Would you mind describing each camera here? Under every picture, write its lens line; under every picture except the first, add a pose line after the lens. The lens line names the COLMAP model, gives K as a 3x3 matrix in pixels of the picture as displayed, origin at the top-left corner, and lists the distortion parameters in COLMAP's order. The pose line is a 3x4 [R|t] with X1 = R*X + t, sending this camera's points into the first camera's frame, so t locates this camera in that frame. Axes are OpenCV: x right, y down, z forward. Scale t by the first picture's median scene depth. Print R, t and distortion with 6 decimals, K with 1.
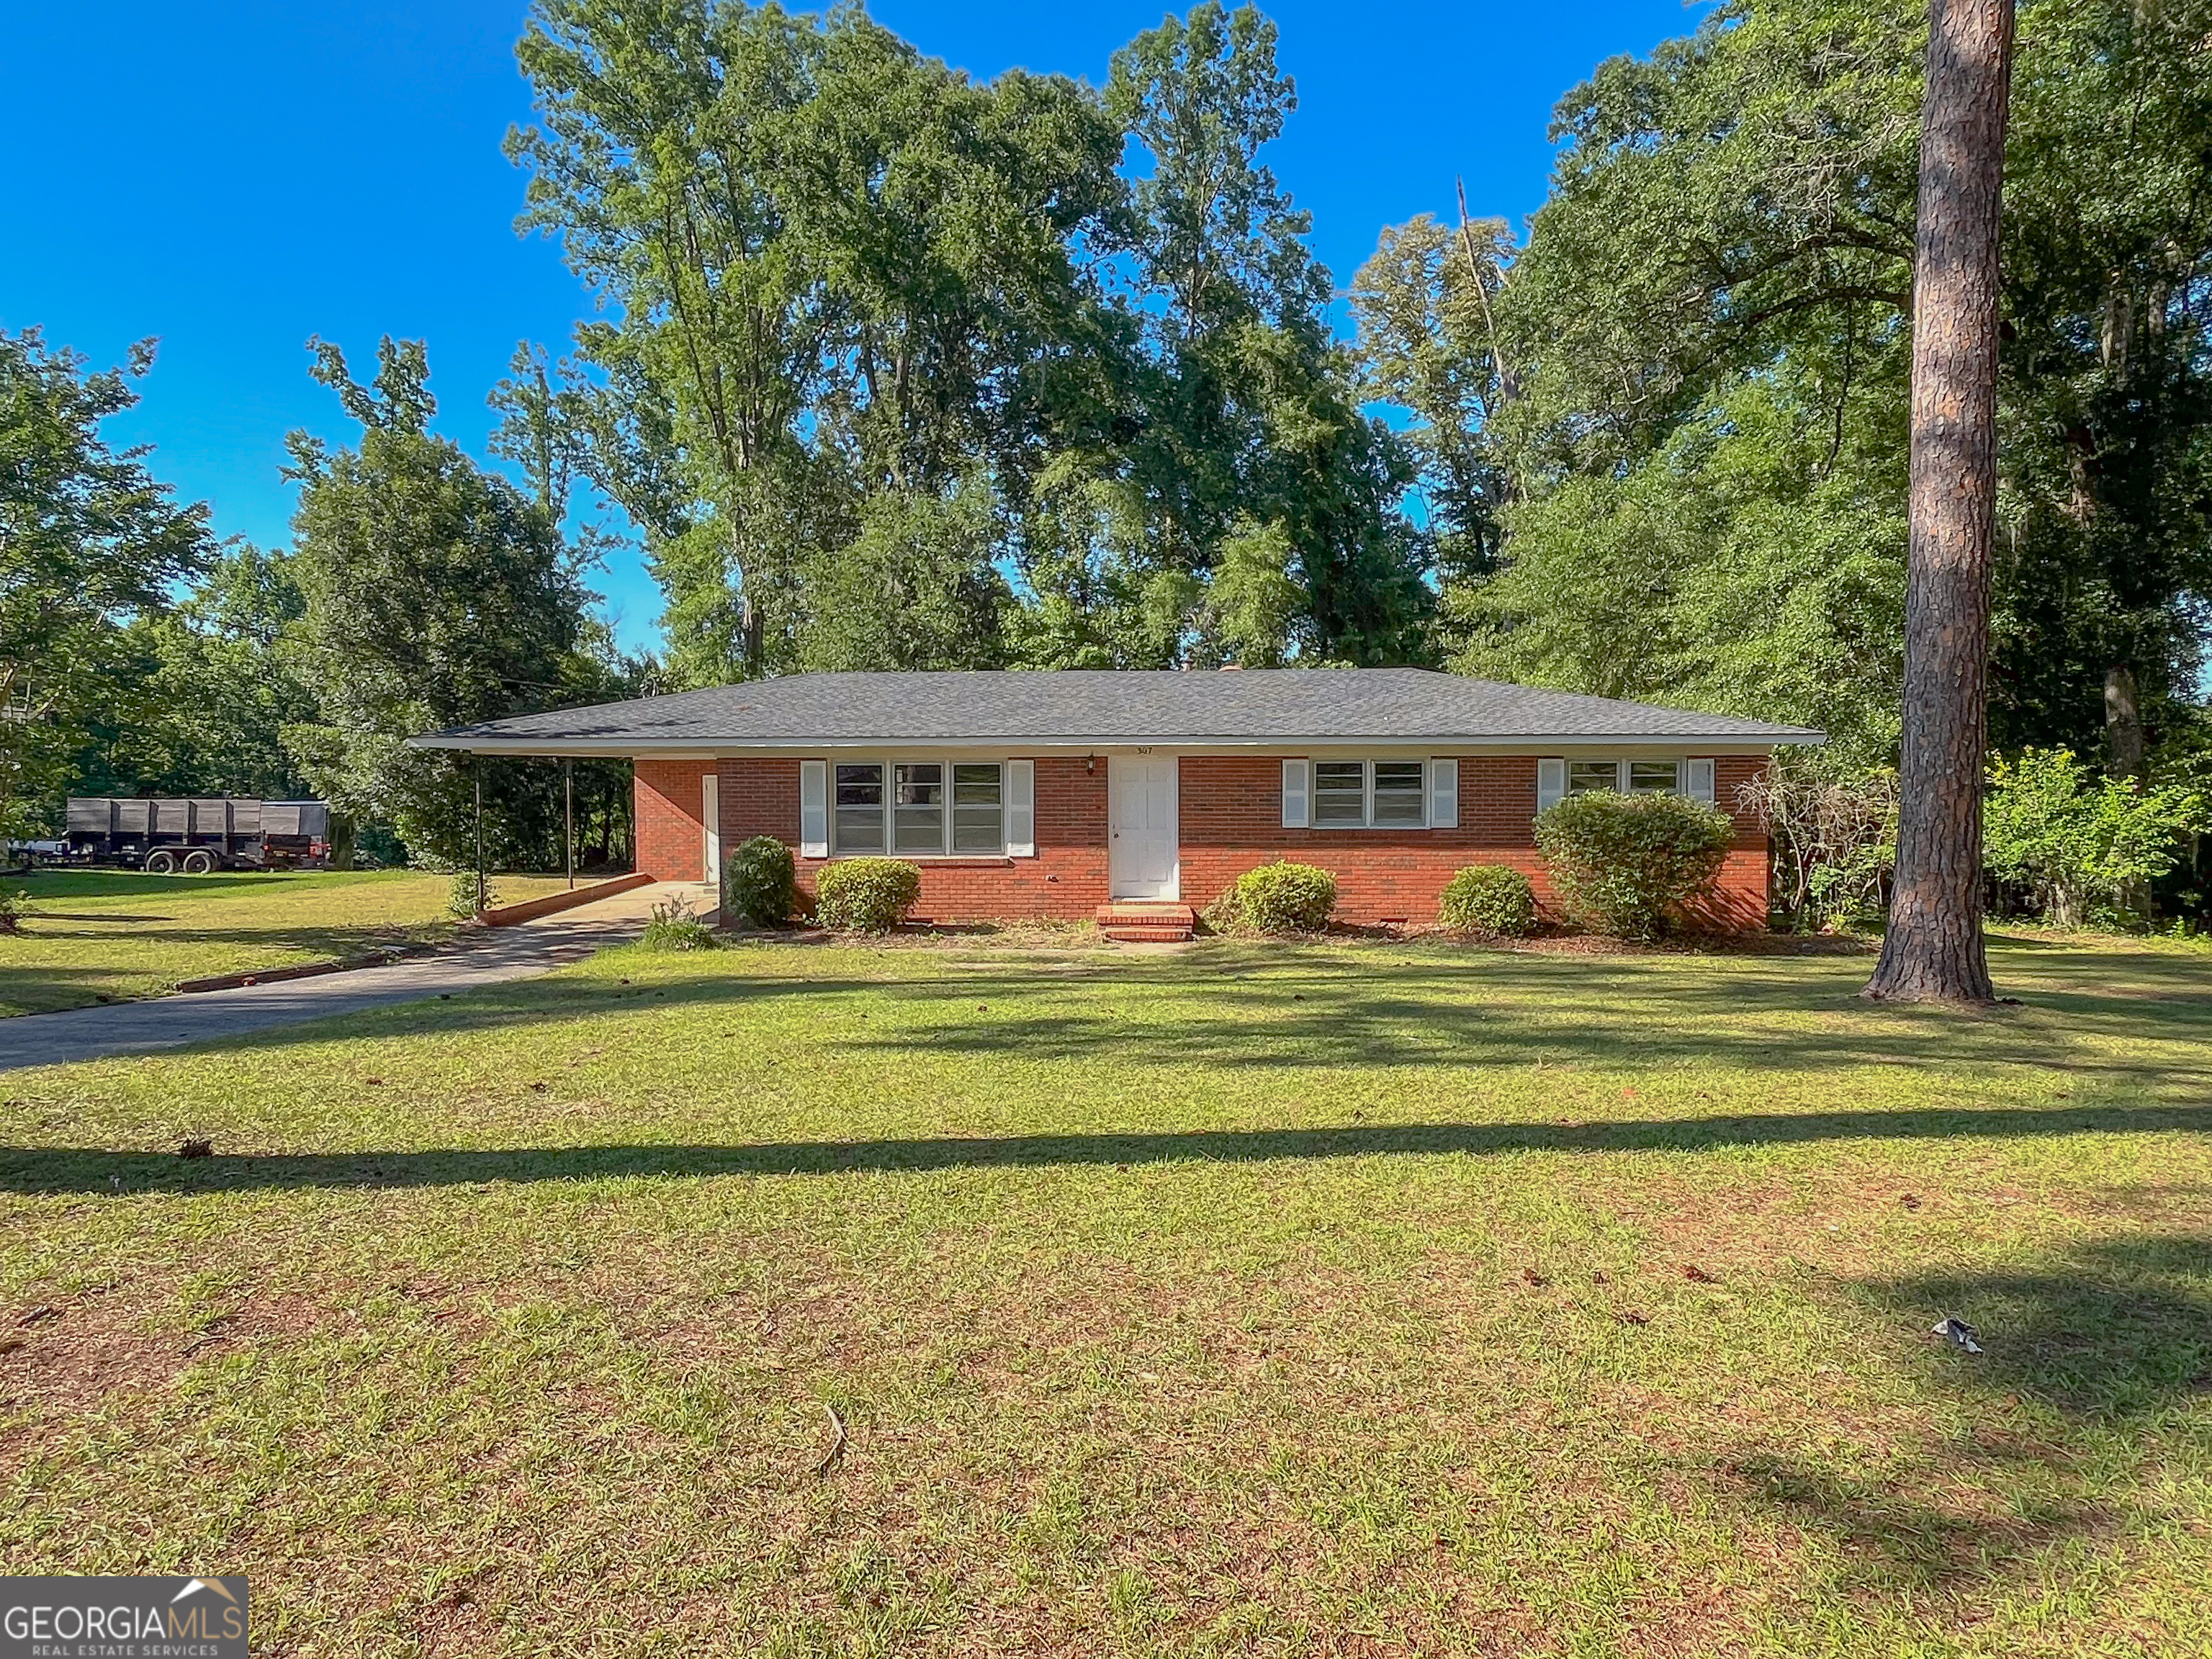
lens RADIAL K [[1333.8, 0, 1117.0], [0, 1333.8, 826.2], [0, 0, 1]] dist [0.006037, 0.000386]
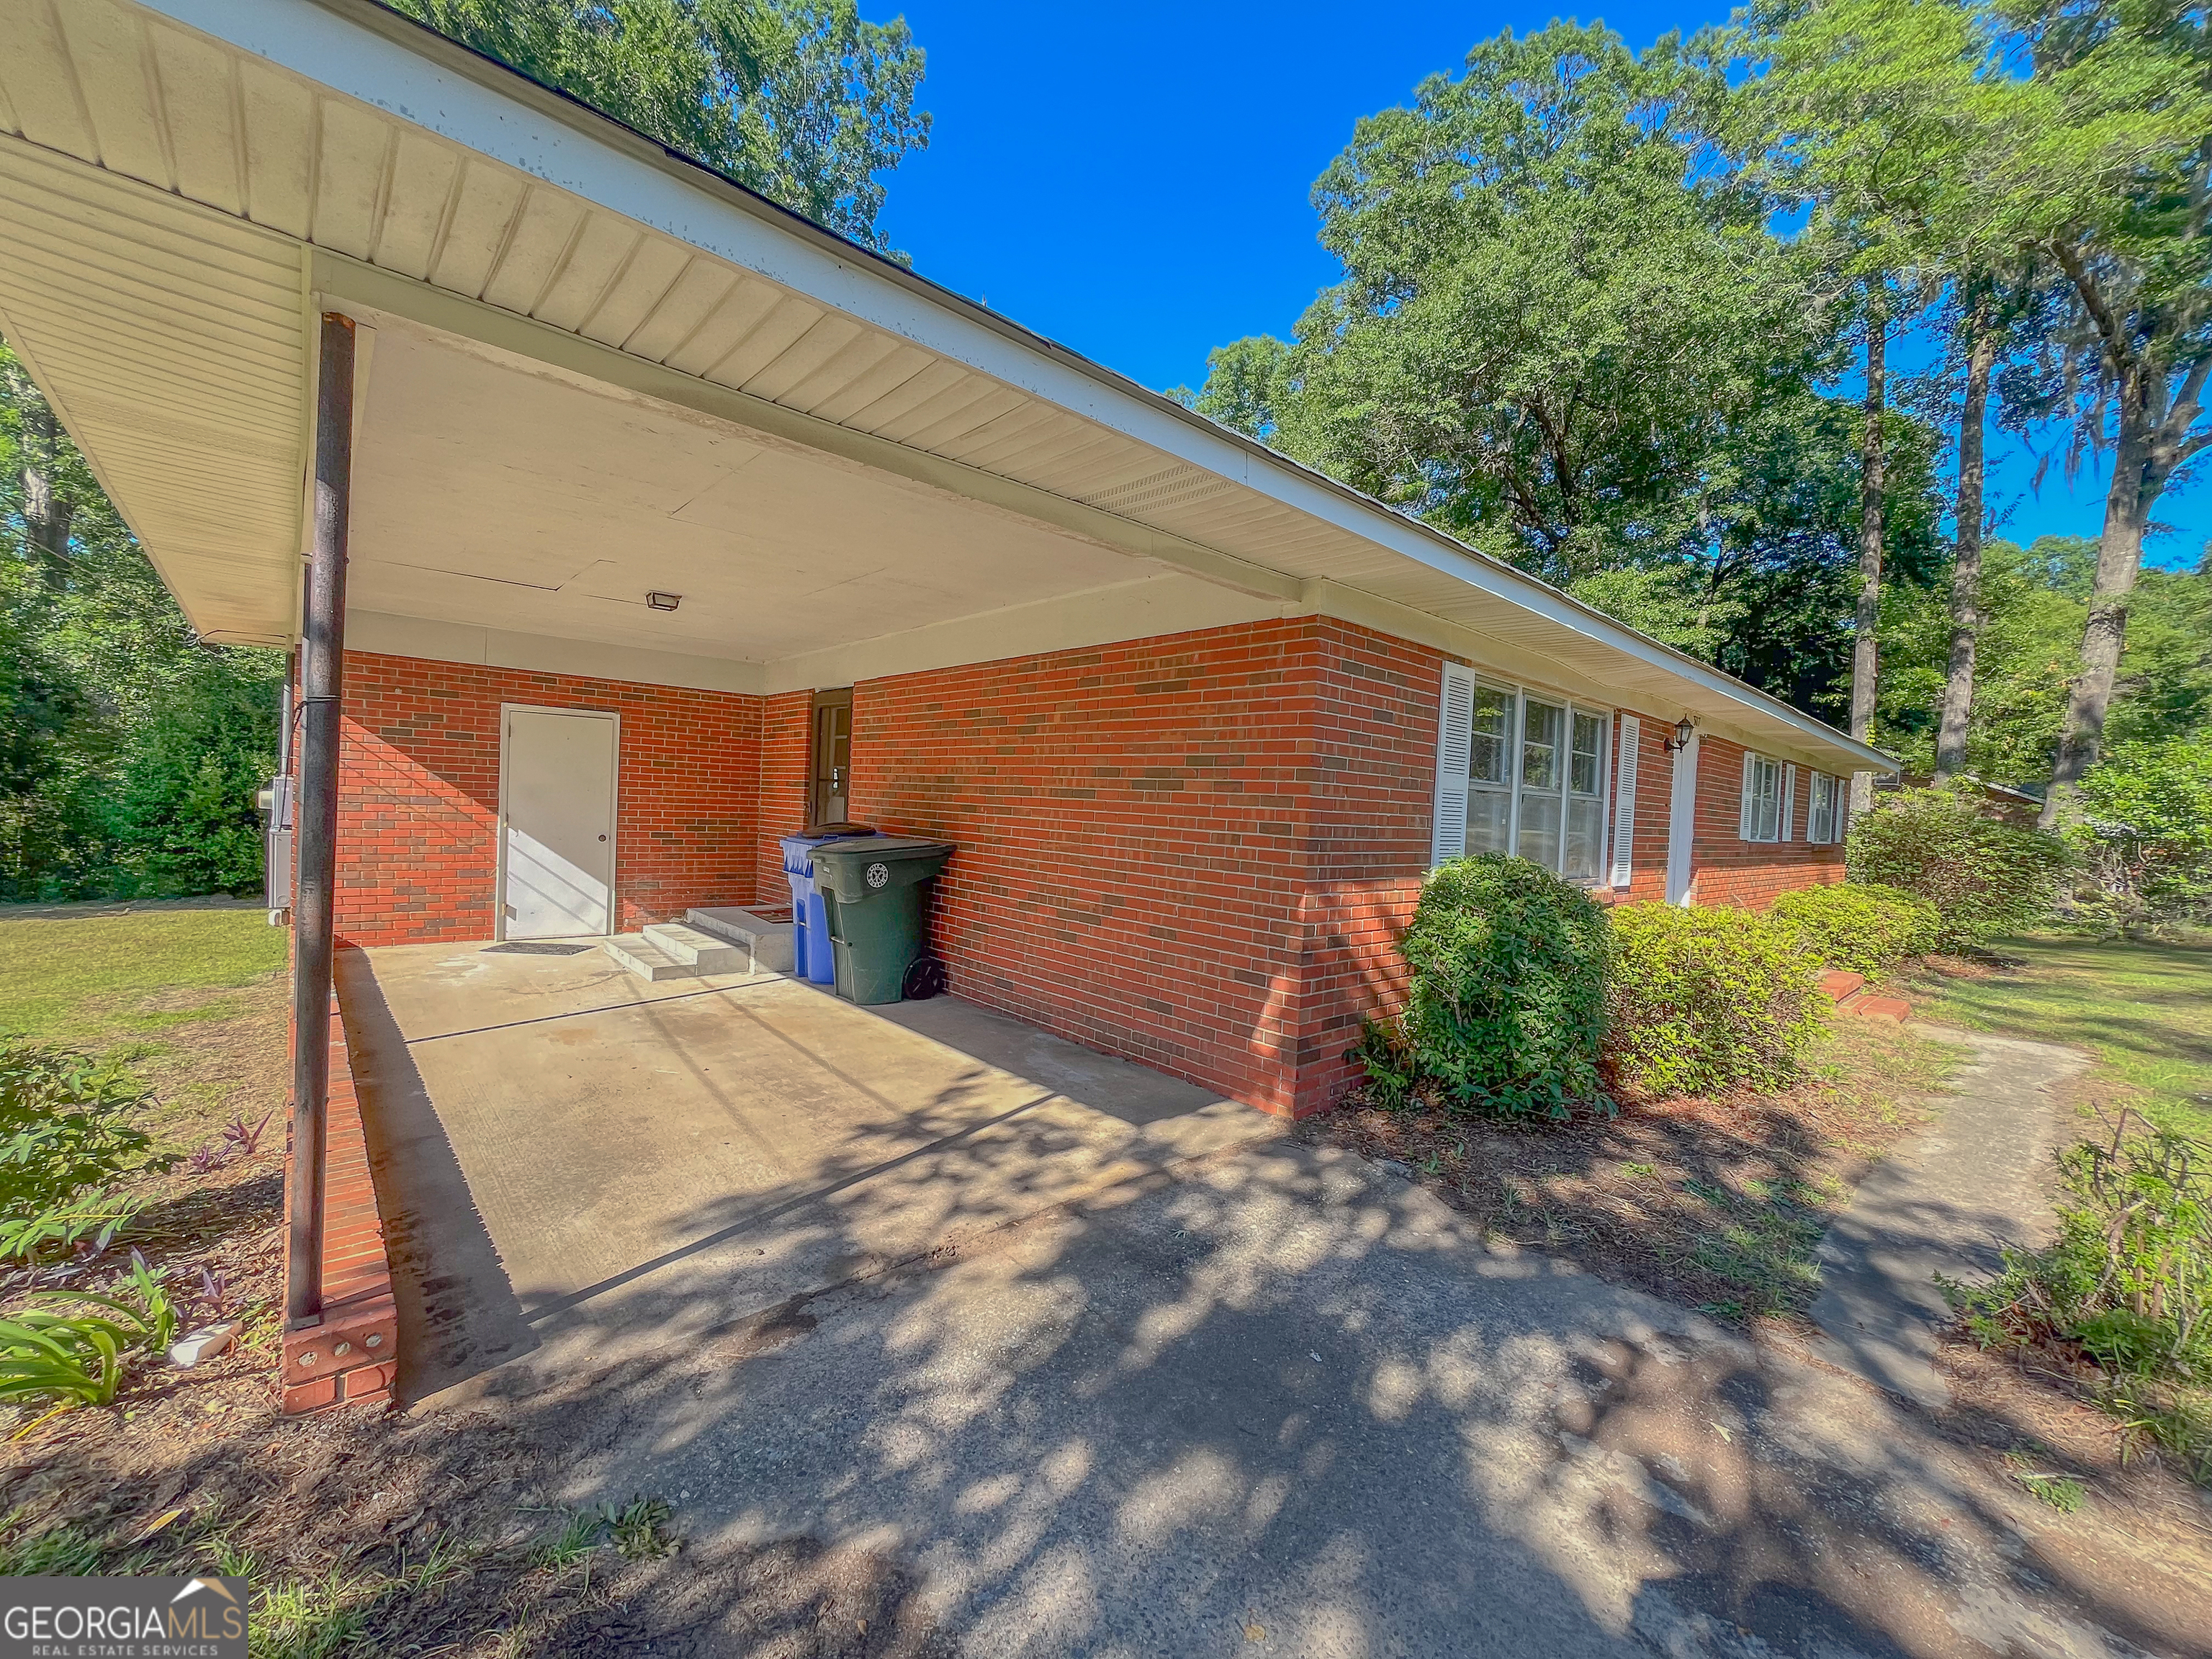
lens RADIAL K [[885.9, 0, 1112.6], [0, 885.9, 827.2], [0, 0, 1]] dist [-0.000893, -0.000168]
pose [[0.742496, 0.017876, 0.669612, -0.480720], [-0.013882, 0.999840, -0.011299, 0.004681], [-0.669707, -0.000906, 0.742625, 0.863366]]
